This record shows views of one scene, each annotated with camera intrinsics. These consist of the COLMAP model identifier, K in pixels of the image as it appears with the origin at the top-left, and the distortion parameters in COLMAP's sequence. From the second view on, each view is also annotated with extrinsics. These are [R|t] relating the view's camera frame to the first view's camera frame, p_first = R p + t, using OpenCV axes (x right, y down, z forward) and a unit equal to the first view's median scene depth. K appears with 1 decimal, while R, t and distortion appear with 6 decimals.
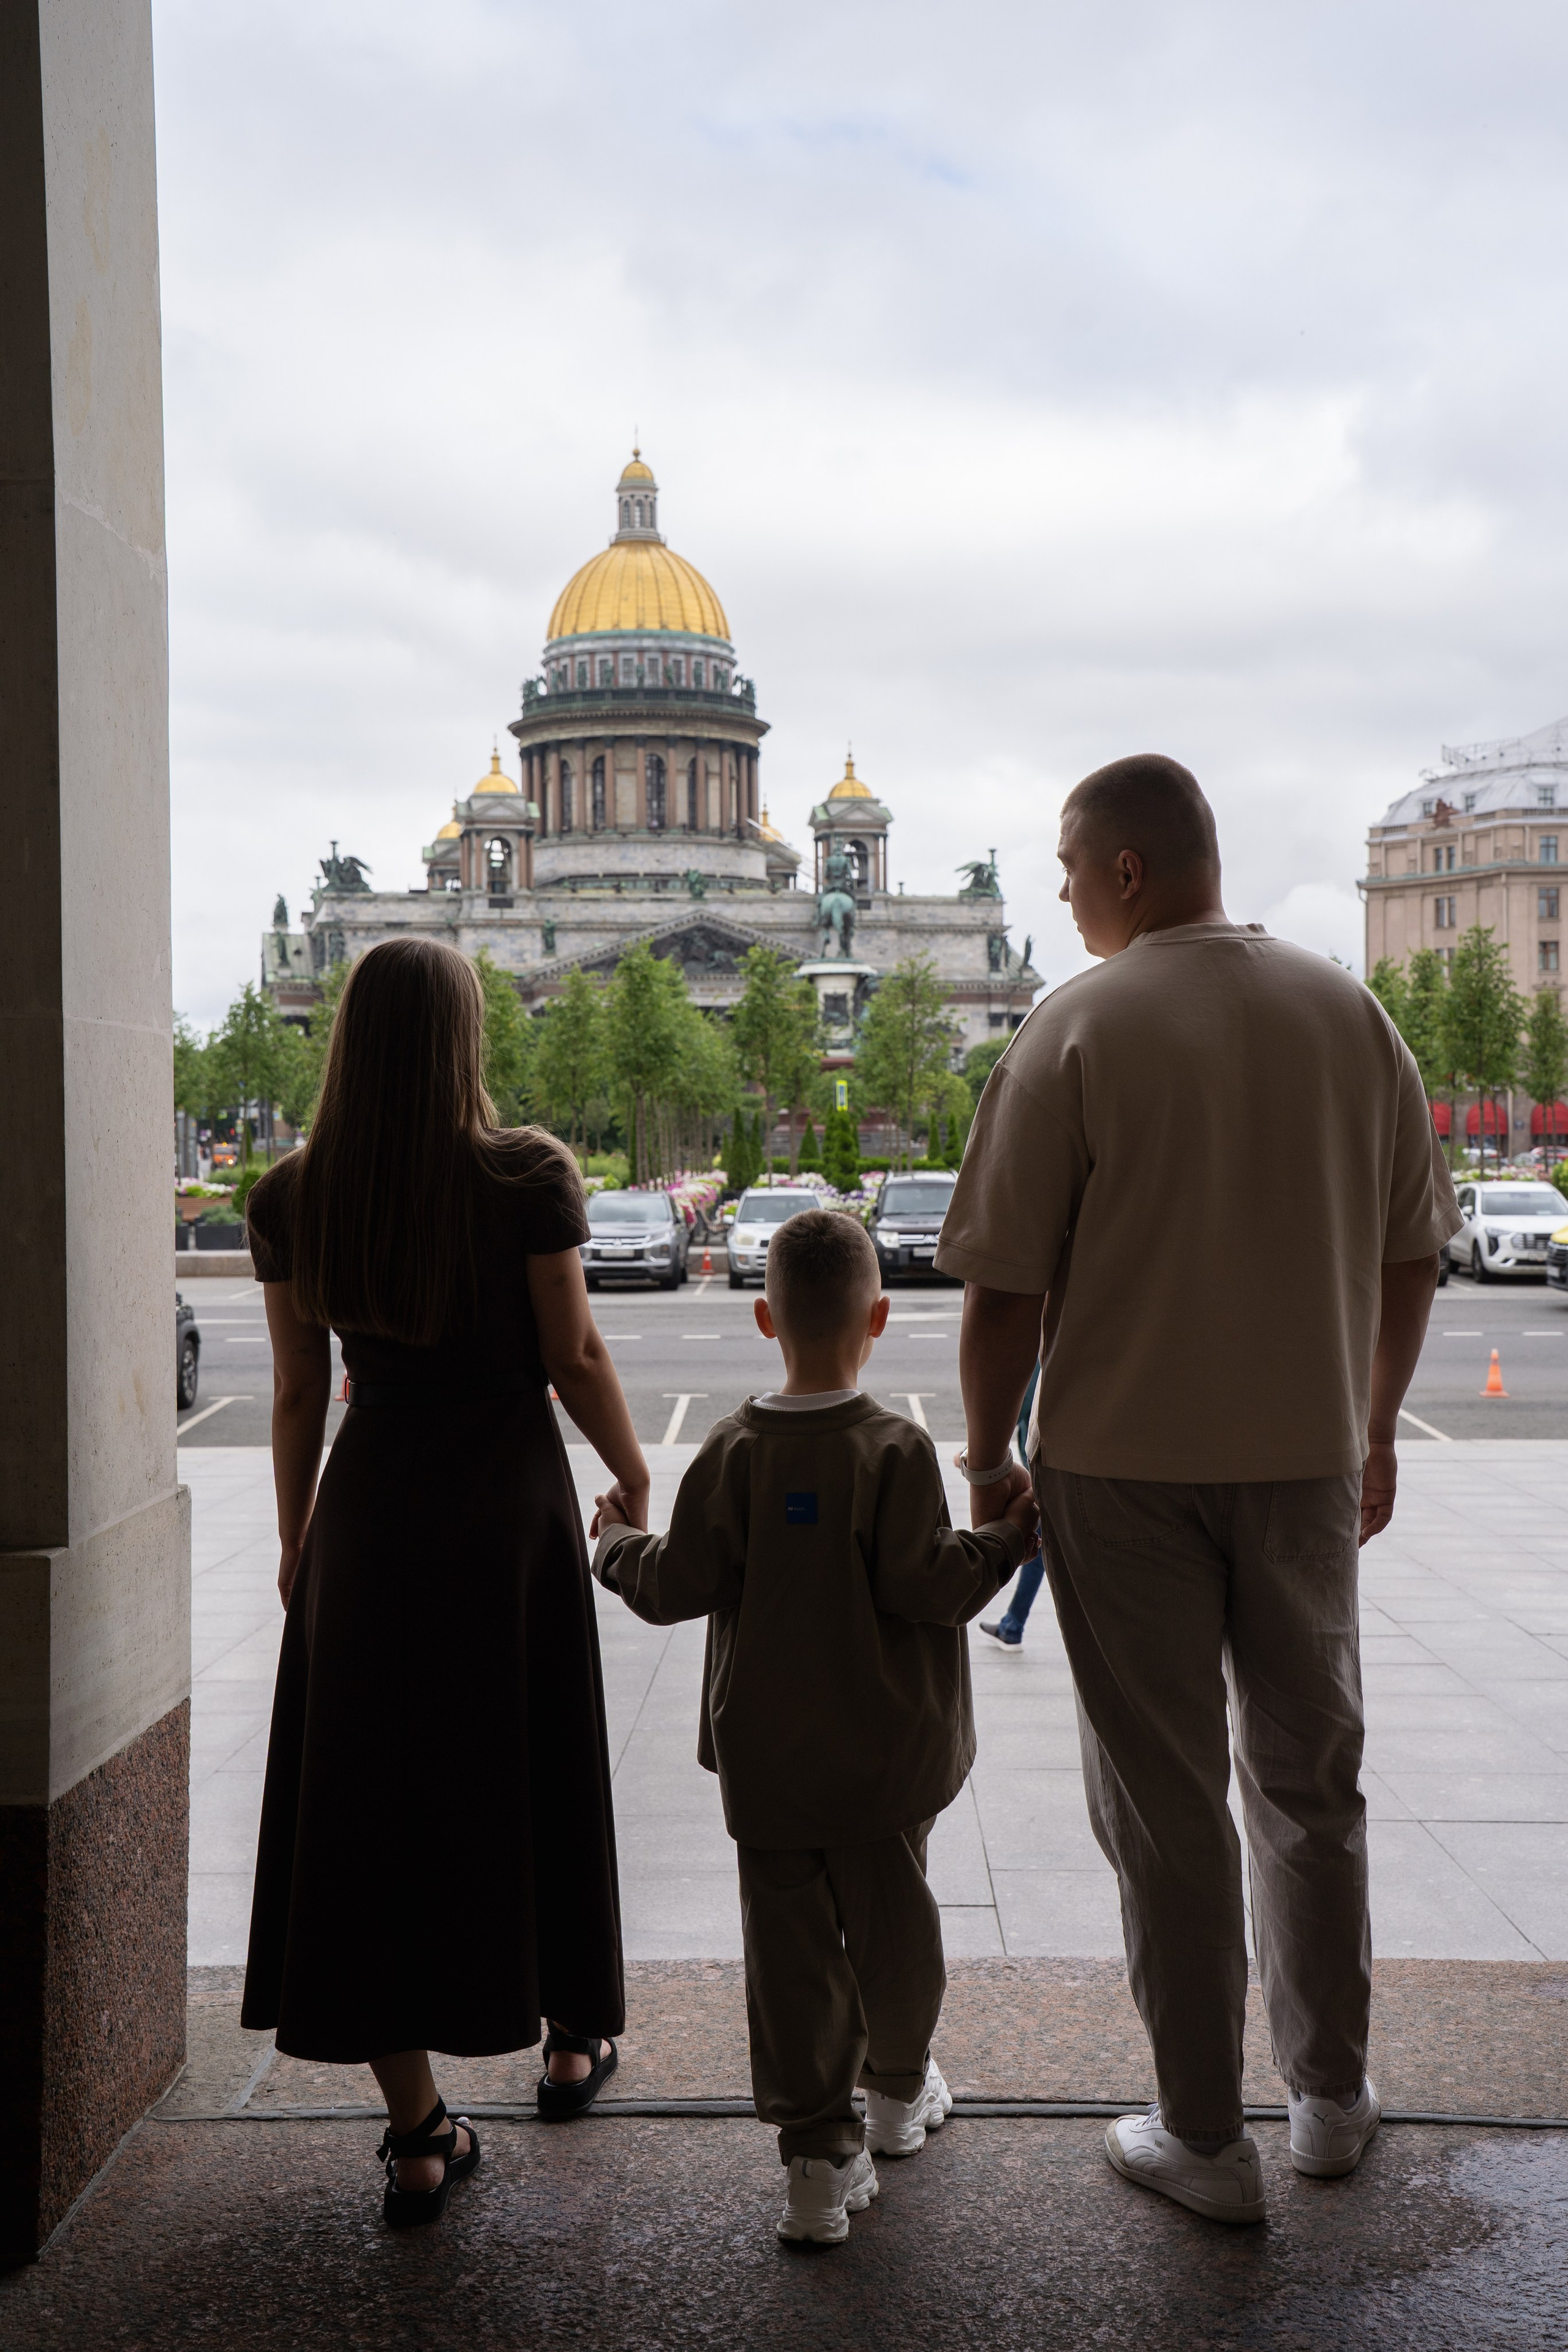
lens RADIAL K [[2648.3, 0, 797.2], [0, 2648.3, 1183.6], [0, 0, 1]] dist [0.066524, 0.000000]
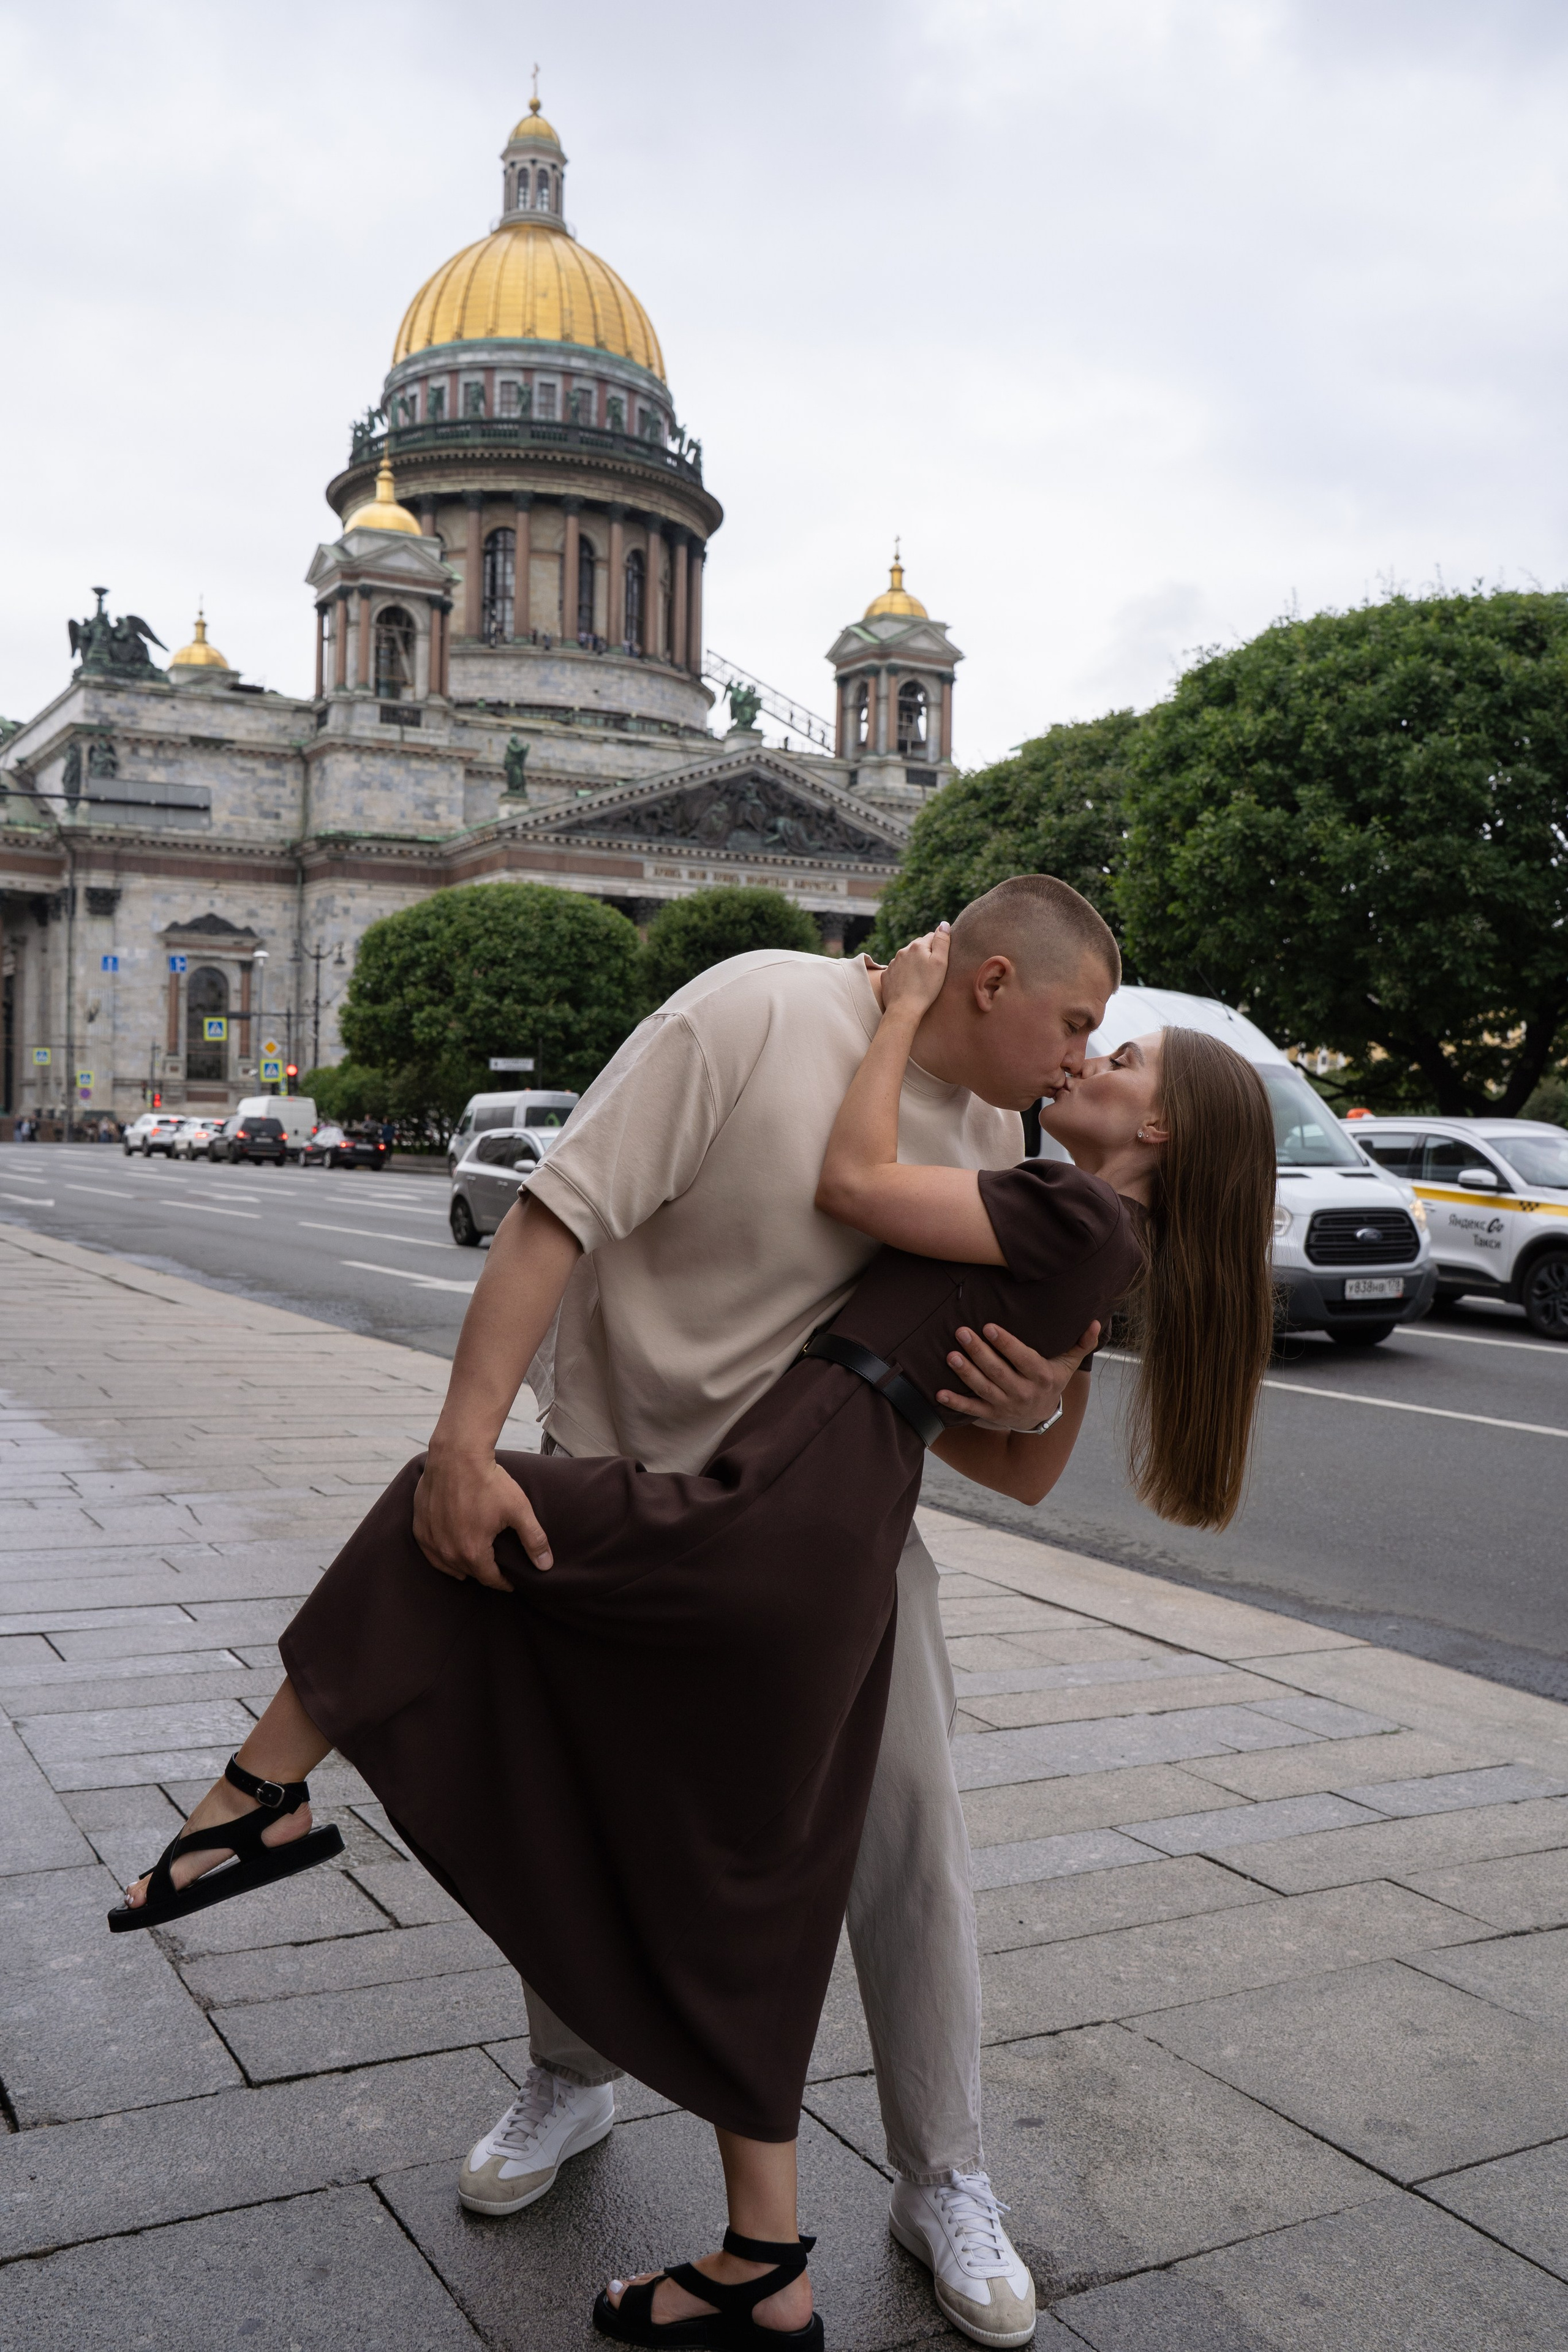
lens RADIAL K [[2105.9, 0, 798.0], [0, 2105.9, 1172.1], [0, 0, 1]] dist [-0.037376, 0.016968]
pose [[0.953243, 0.024728, 0.301192, -0.155750], [-0.024338, 0.999691, -0.005049, -0.003879], [-0.301224, -0.002518, 0.953550, 0.496648]]
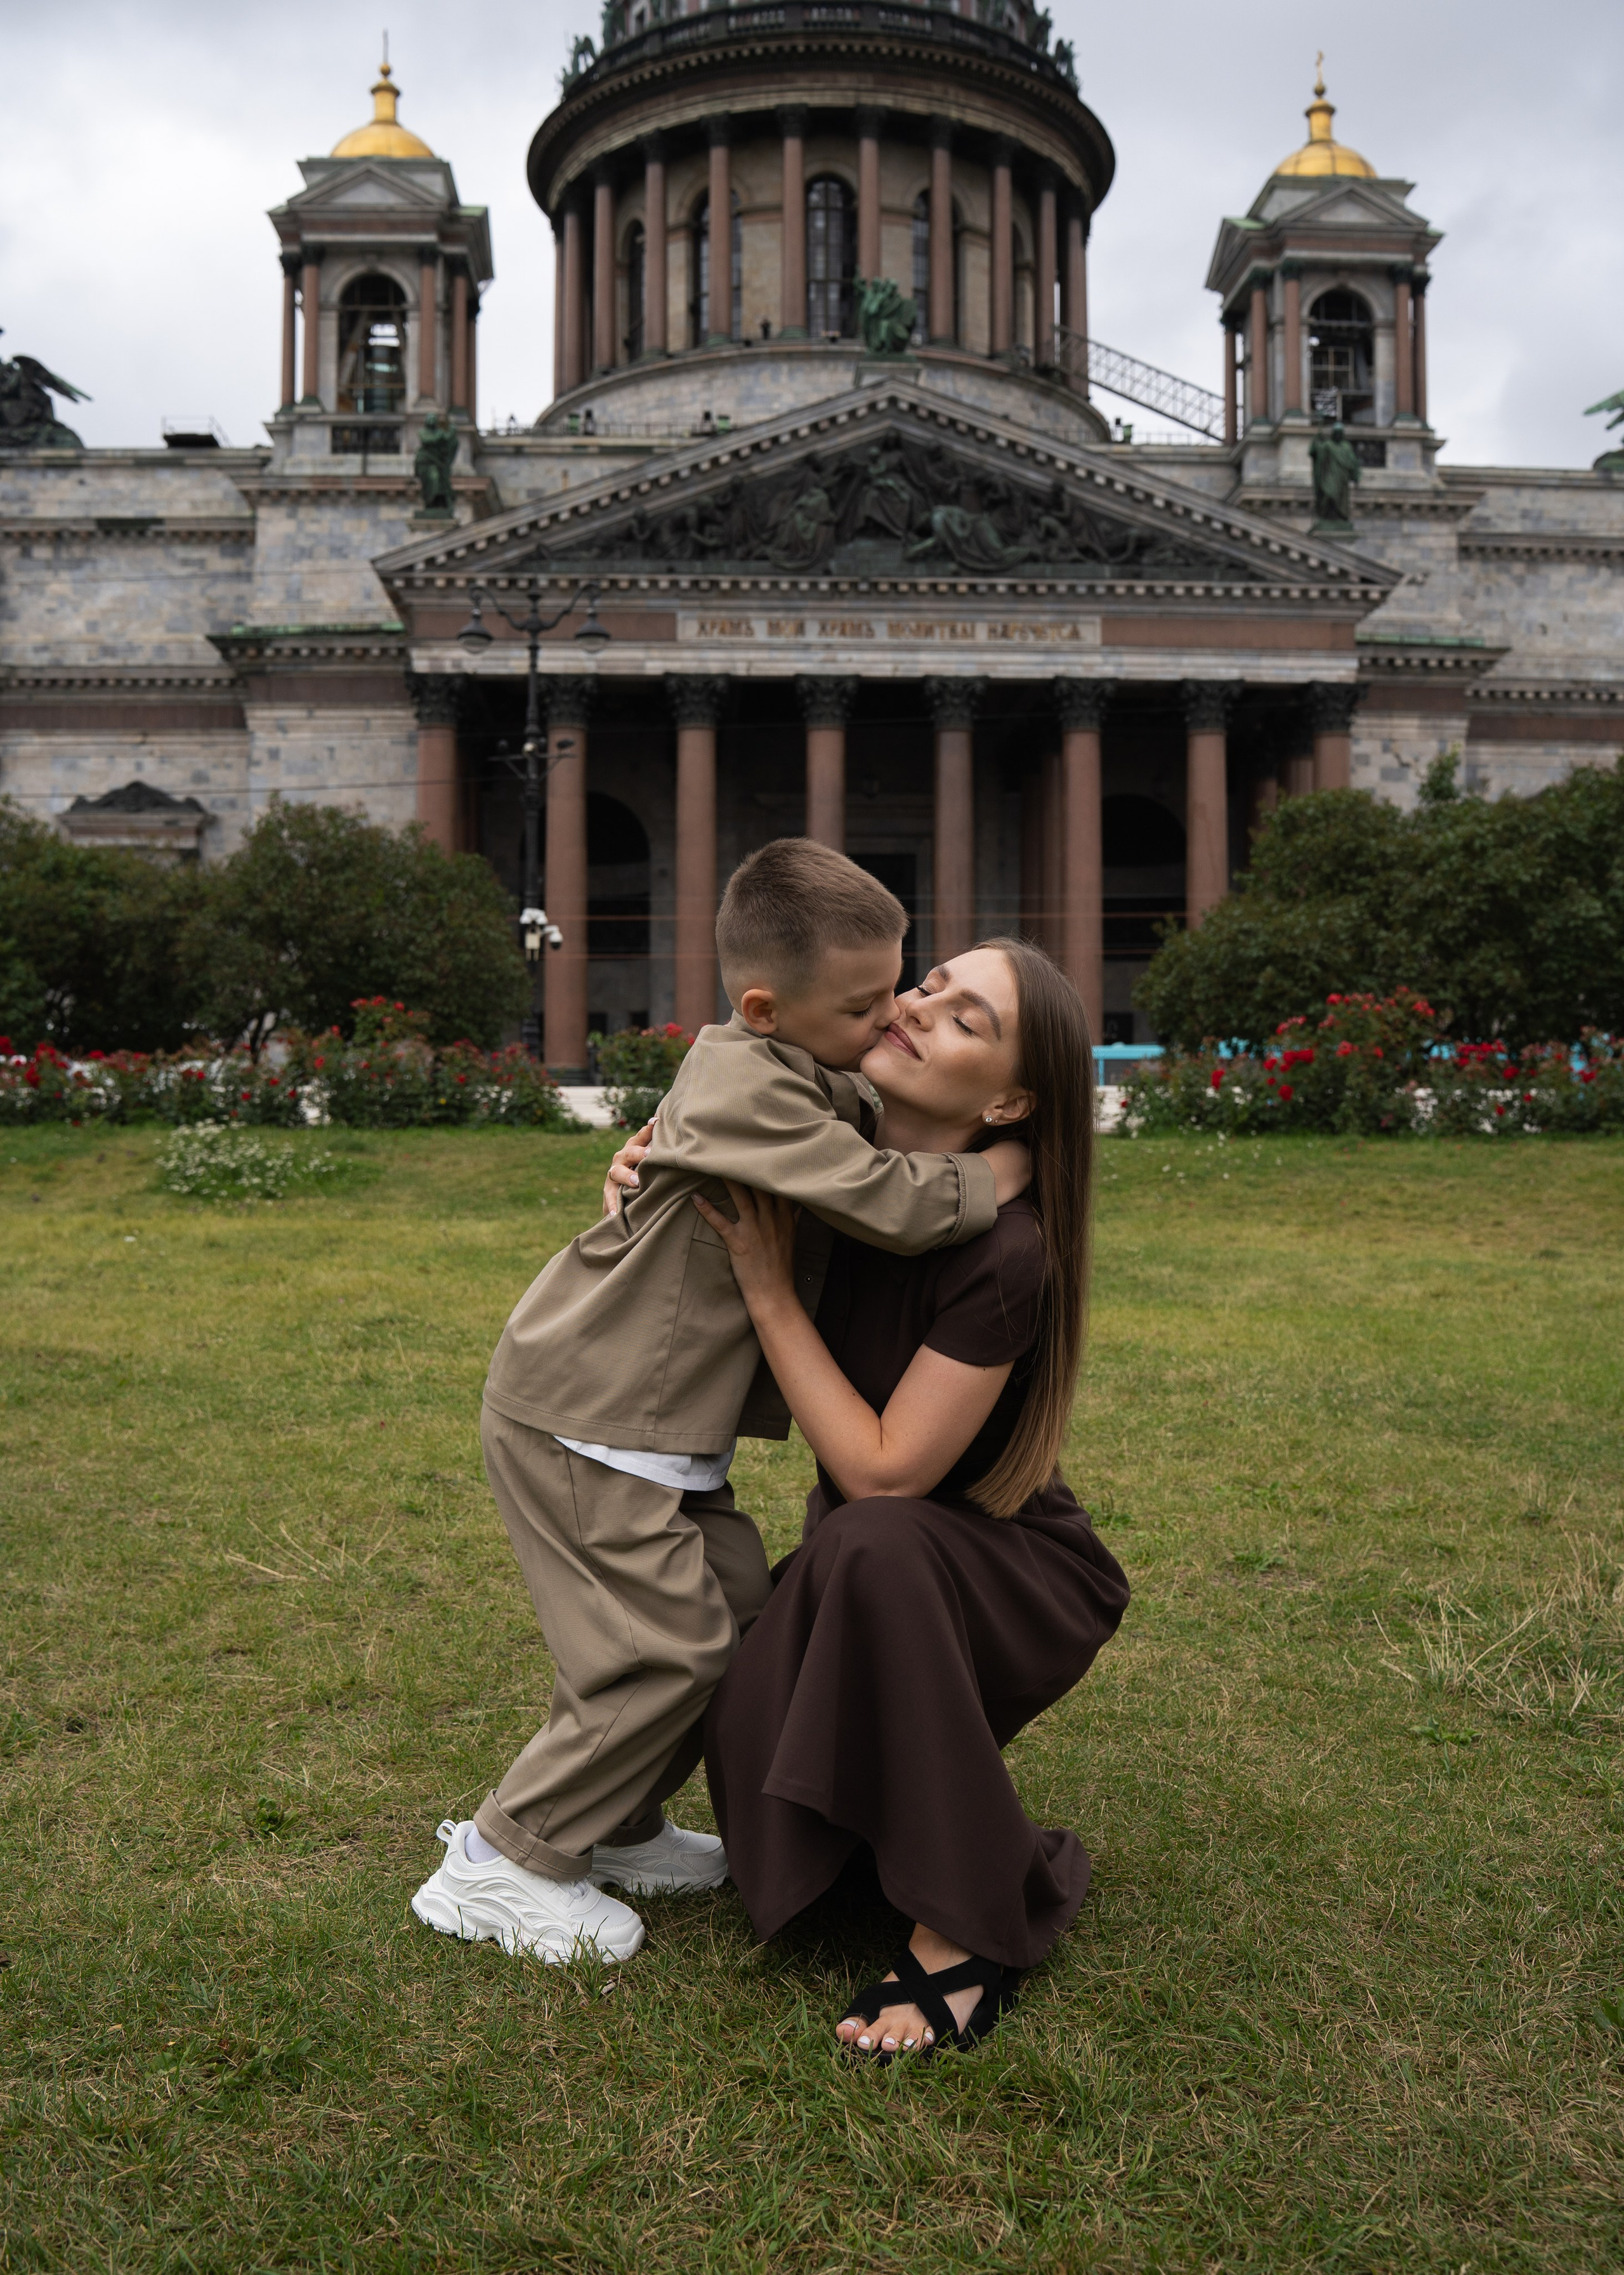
lens RADIAL K [[2080.7, 0, 737.8], [0, 2080.7, 1134.9], [0, 0, 1]] dist [-0.080829, 0.039874]
pose [[0.982376, 0.014497, -0.186352, -0.005705], [-0.015819, 0.999859, -0.005610, -0.007724], [0.186244, 0.008459, 0.982467, 0.686219]]
